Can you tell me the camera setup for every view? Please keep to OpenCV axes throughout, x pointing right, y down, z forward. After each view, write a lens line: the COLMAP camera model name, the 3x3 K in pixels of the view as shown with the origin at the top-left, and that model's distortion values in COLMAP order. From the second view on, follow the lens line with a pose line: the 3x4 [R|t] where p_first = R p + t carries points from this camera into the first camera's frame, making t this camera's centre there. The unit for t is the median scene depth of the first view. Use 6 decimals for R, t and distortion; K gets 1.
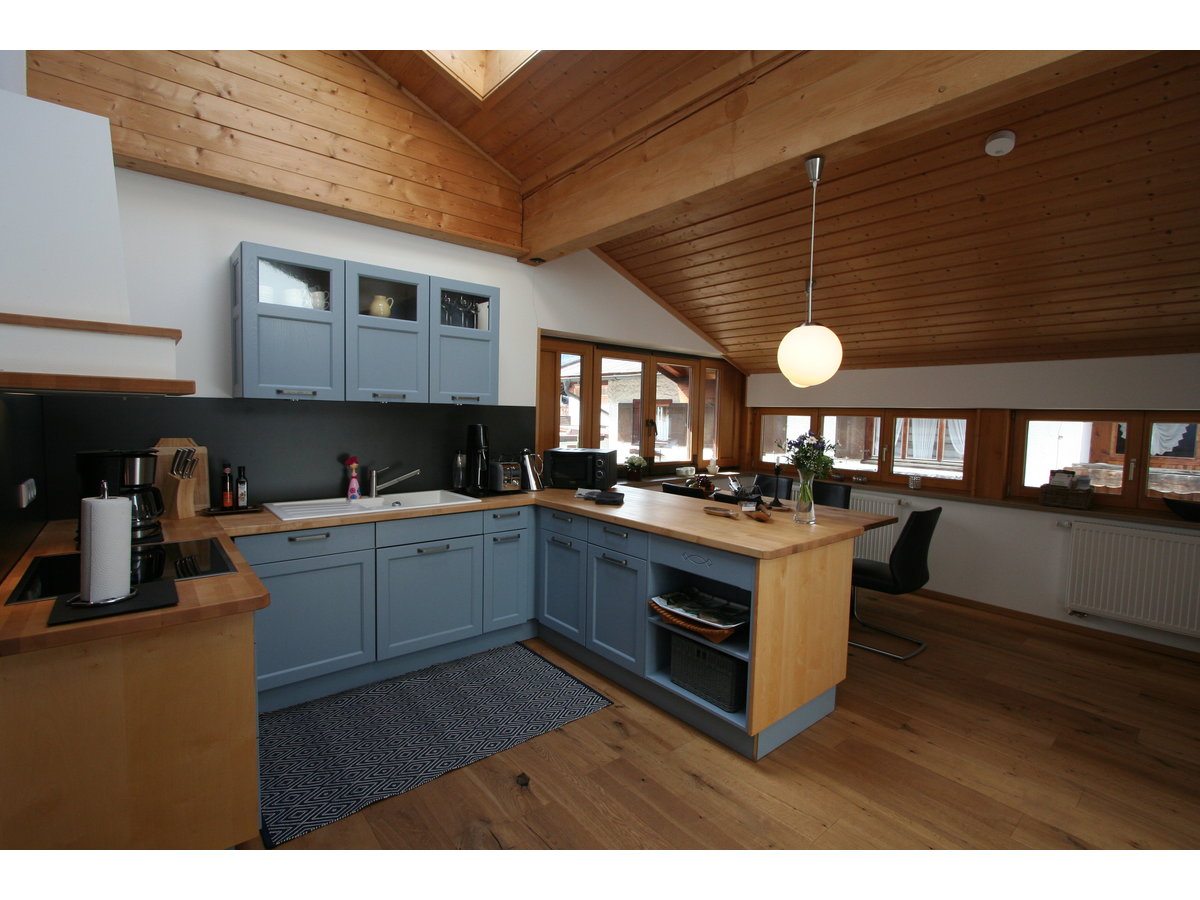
lens RADIAL K [[551.3, 0, 603.1], [0, 551.3, 446.0], [0, 0, 1]] dist [-0.015402, 0.000157]
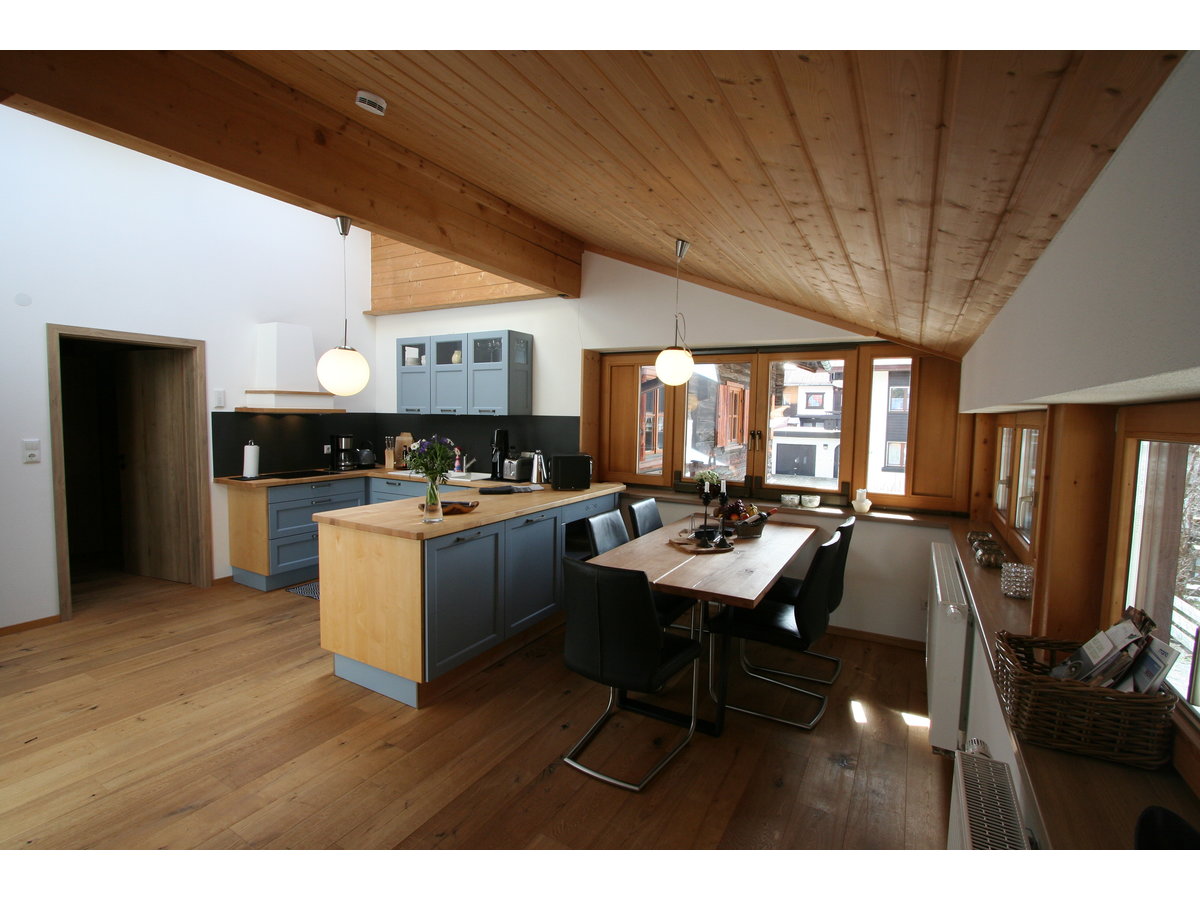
lens RADIAL K [[551.3, 0, 605.9], [0, 551.3, 455.8], [0, 0, 1]] dist [-0.015402, 0.000157]
pose [[0.360251, 0.047414, -0.931650, 1.265696], [-0.065462, 0.997530, 0.025454, -0.027764], [0.930556, 0.051818, 0.362465, 0.804029]]
